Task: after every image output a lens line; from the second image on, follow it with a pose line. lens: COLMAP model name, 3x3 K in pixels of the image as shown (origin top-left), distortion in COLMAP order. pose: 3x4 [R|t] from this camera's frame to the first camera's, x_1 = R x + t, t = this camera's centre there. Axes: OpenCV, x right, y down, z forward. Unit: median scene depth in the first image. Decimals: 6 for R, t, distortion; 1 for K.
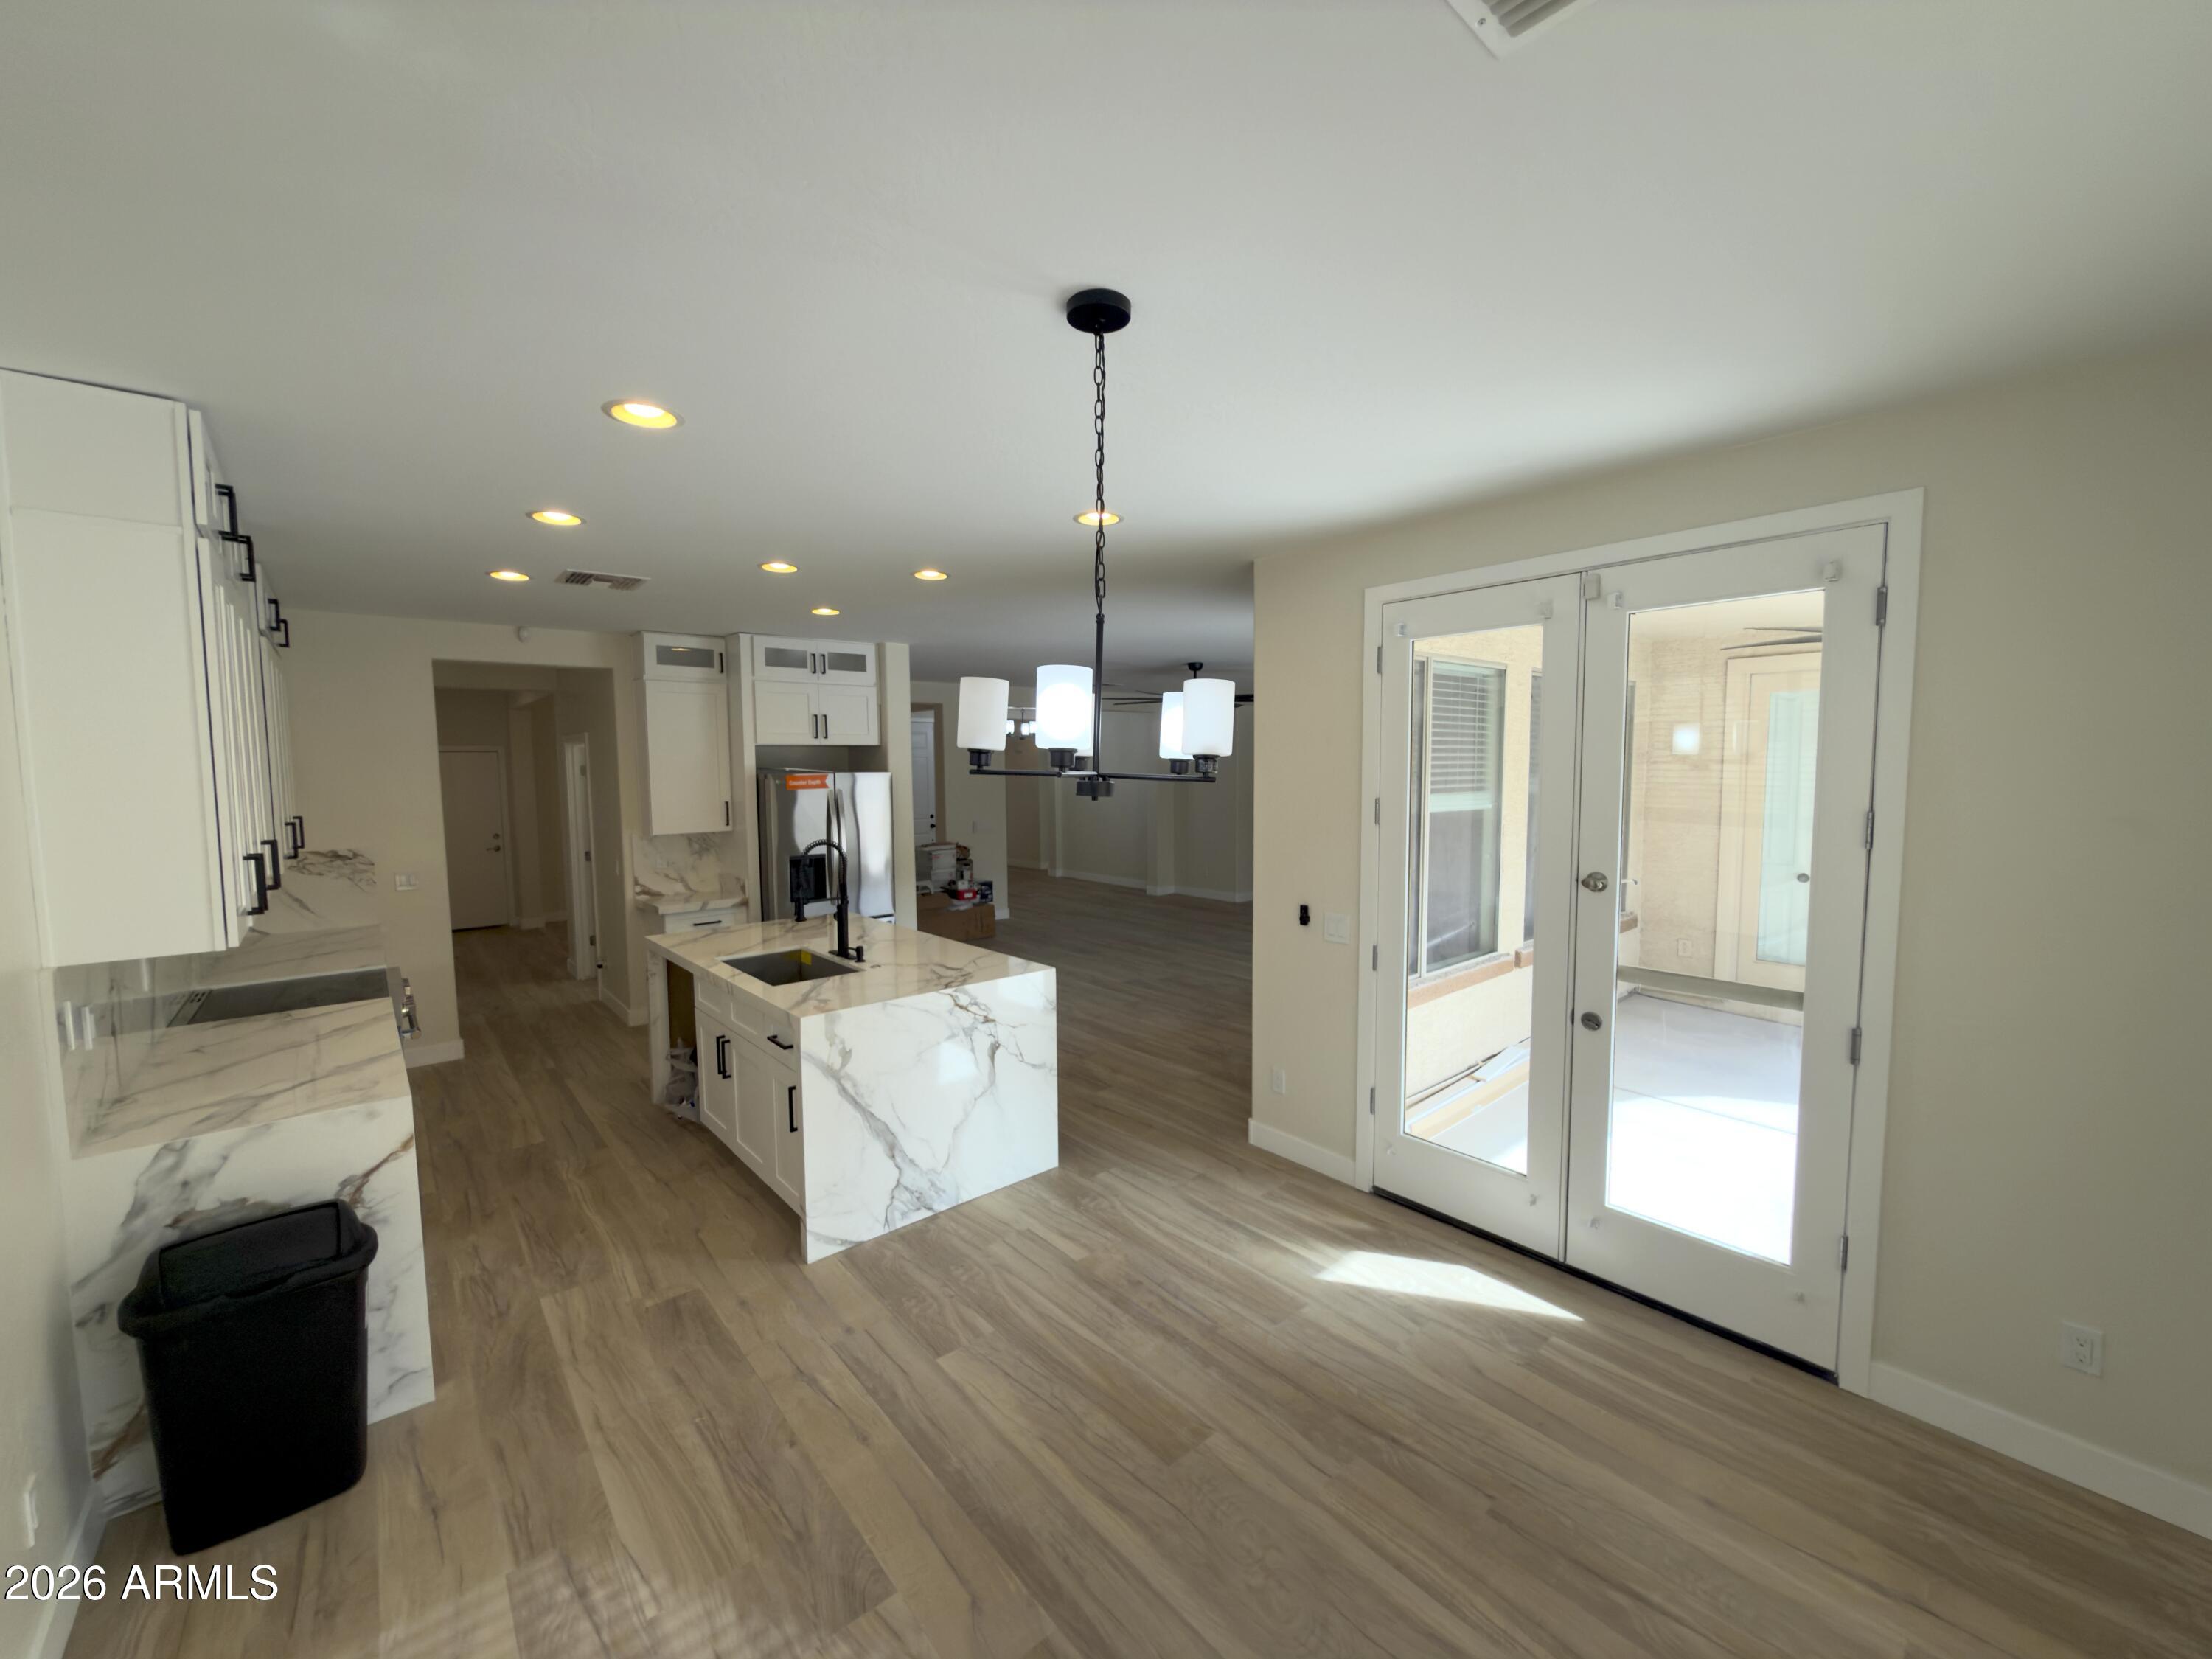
lens RADIAL K [[881.4, 0, 1112.3], [0, 881.4, 842.0], [0, 0, 1]] dist [0.002563, -0.001628]
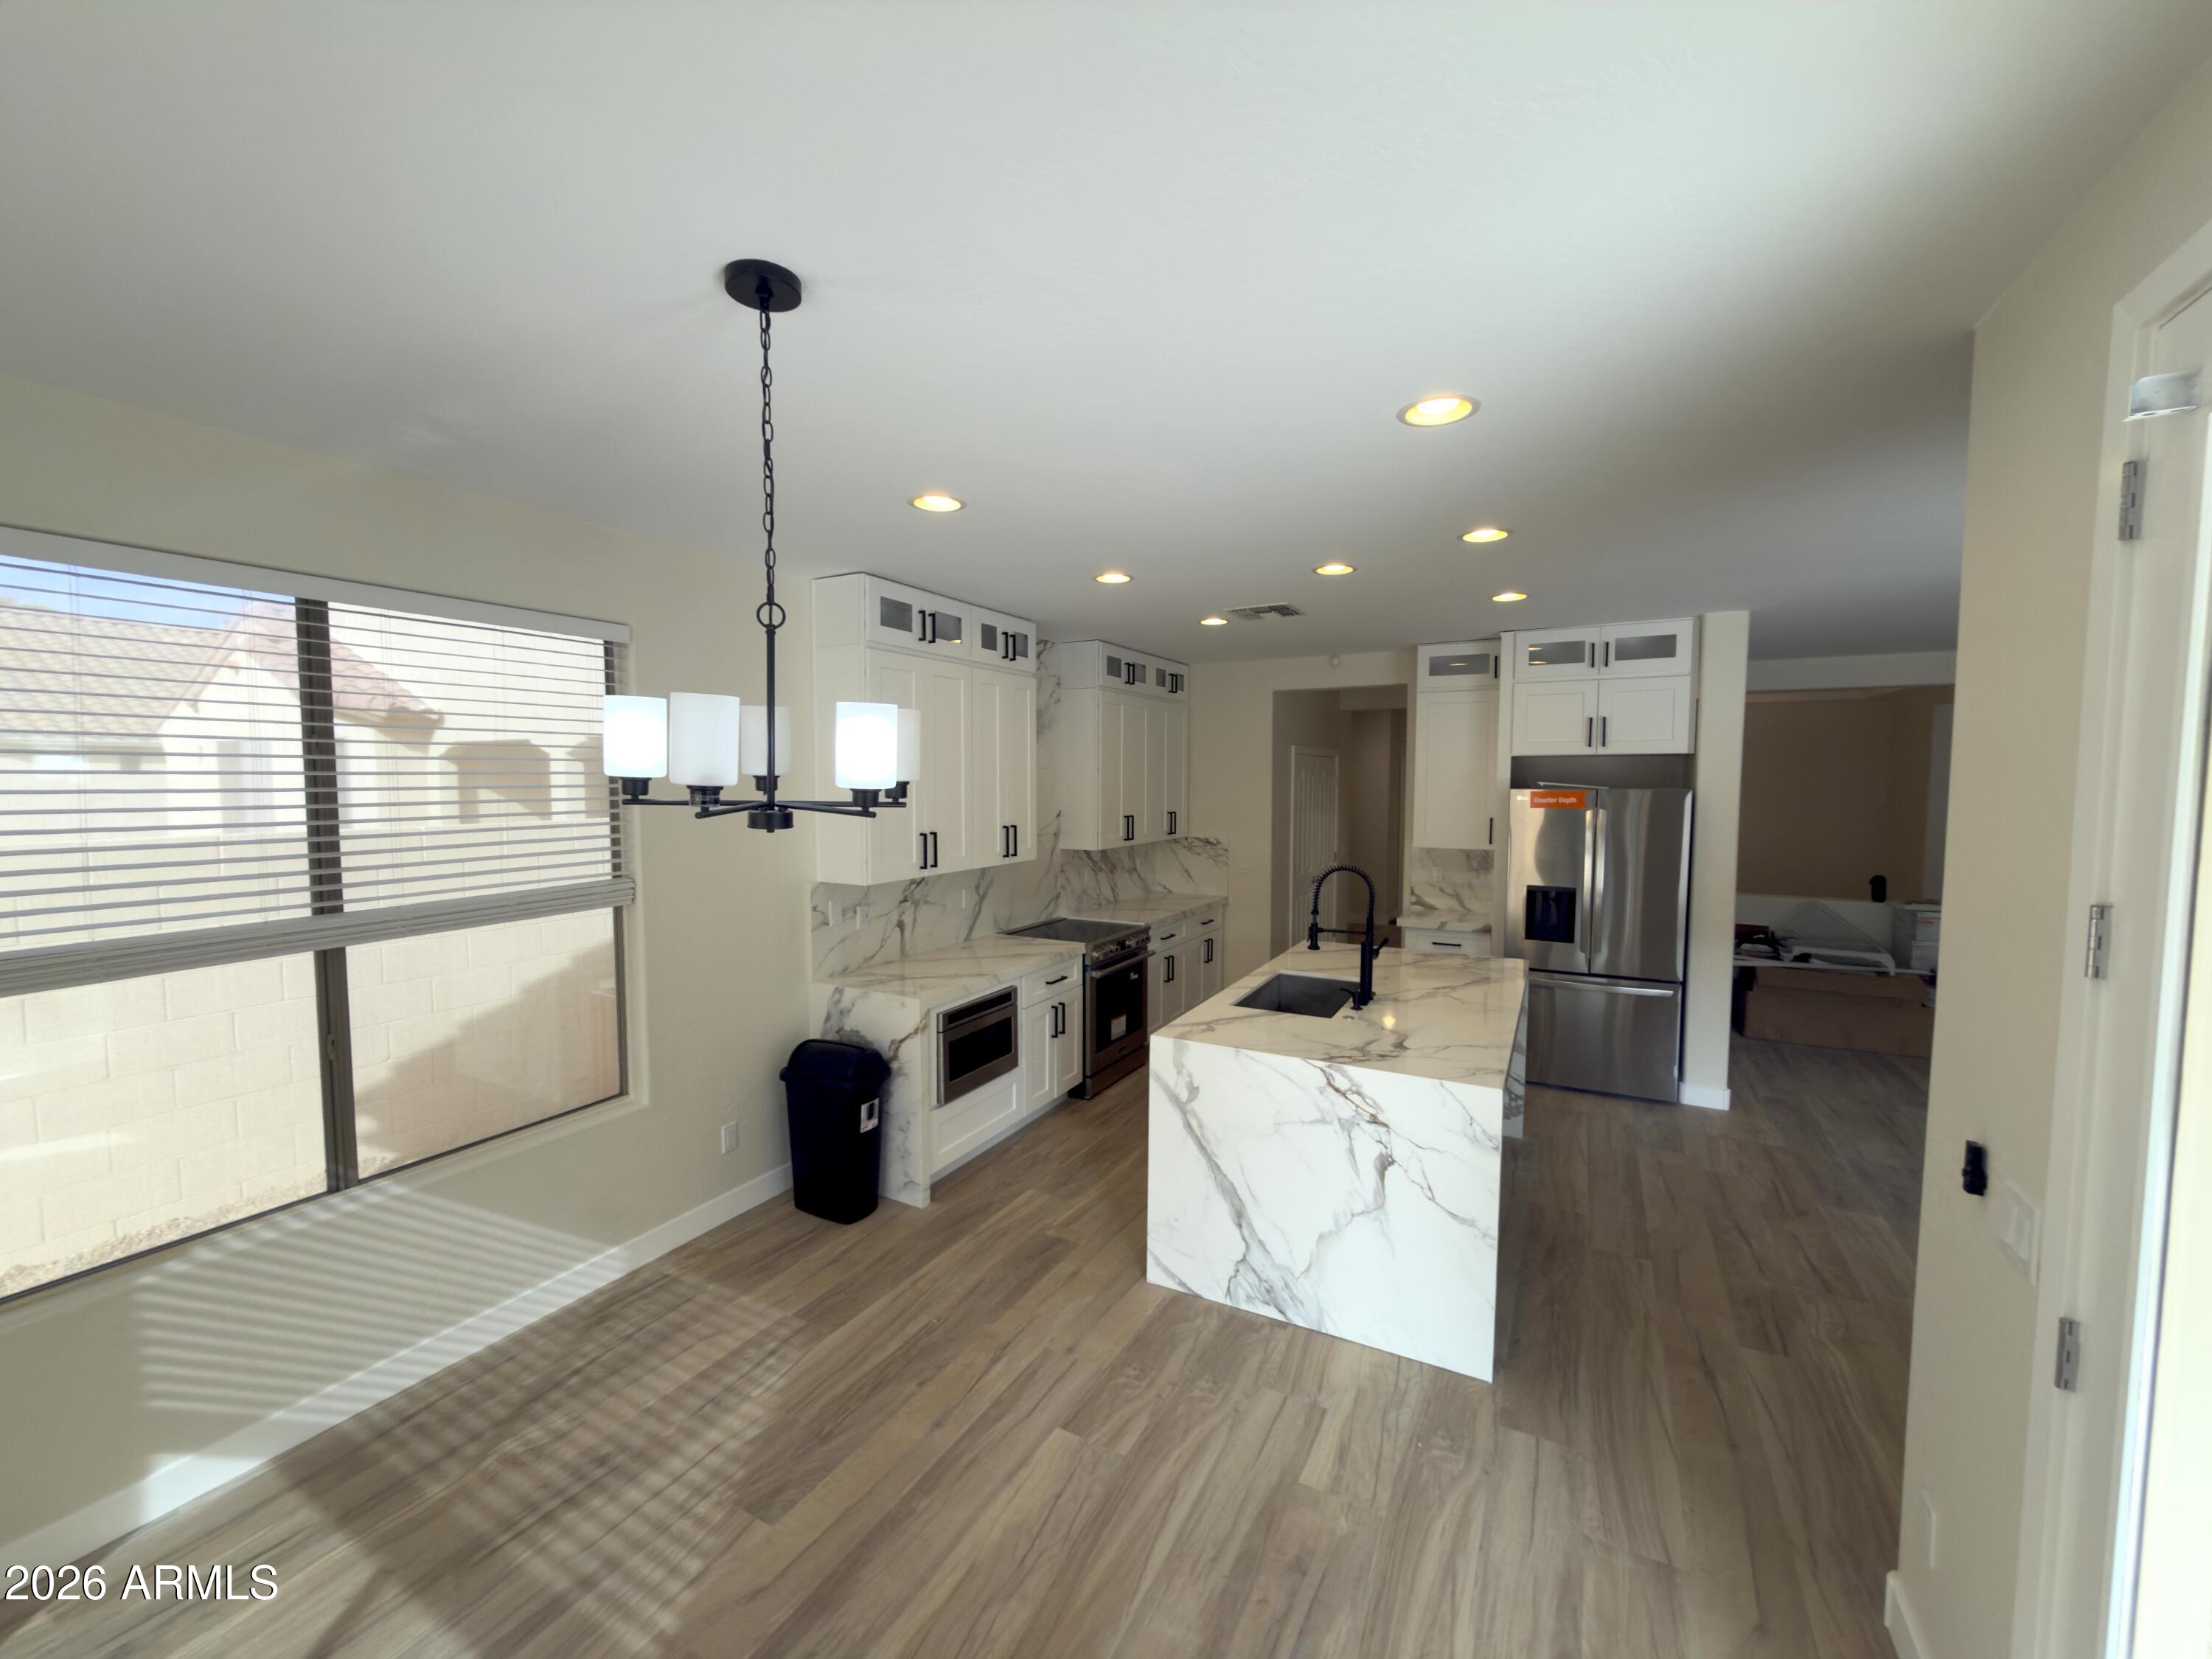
lens RADIAL K [[881.4, 0, 1102.7], [0, 881.4, 841.3], [0, 0, 1]] dist [0.002563, -0.001628]
pose [[0.353236, 0.077897, -0.932286, 0.483667], [-0.085436, 0.995049, 0.050771, -0.058550], [0.931625, 0.061717, 0.358142, 0.515543]]
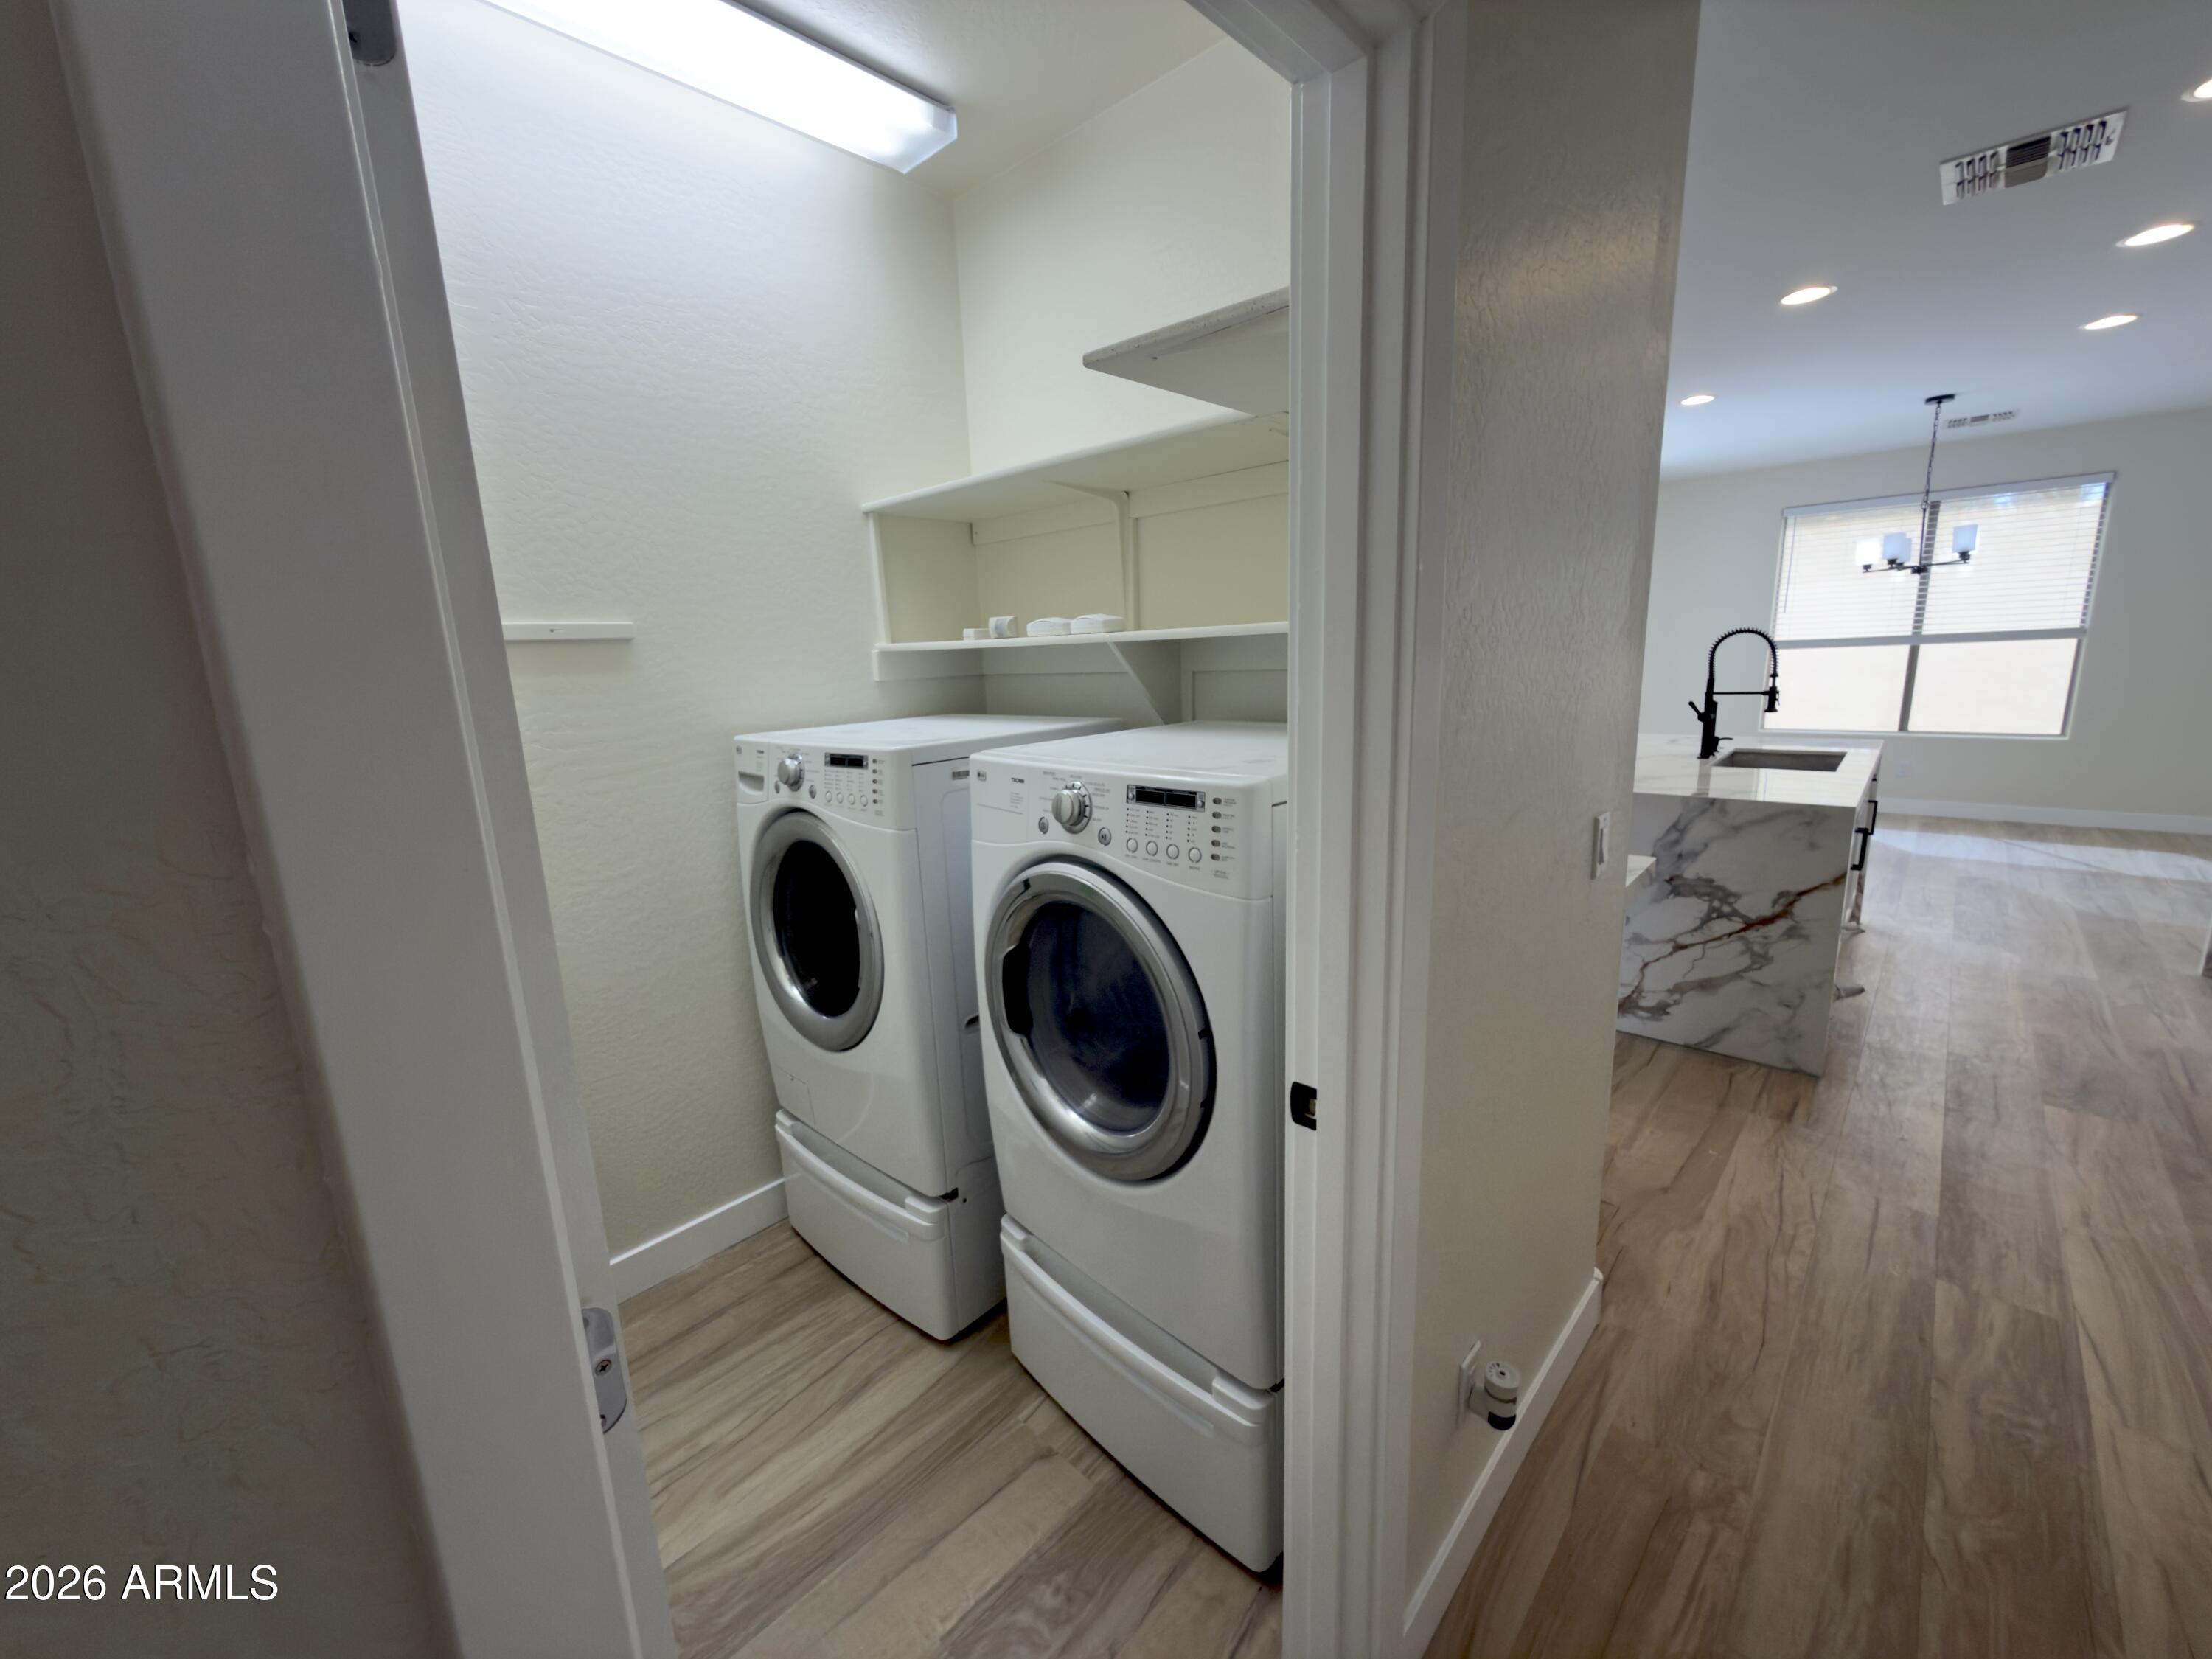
lens RADIAL K [[881.4, 0, 1099.8], [0, 881.4, 831.0], [0, 0, 1]] dist [0.002563, -0.001628]
pose [[-0.101901, -0.187952, 0.976878, -1.409674], [0.127208, 0.971466, 0.200180, -0.079031], [-0.986628, 0.144666, -0.075085, 2.058218]]
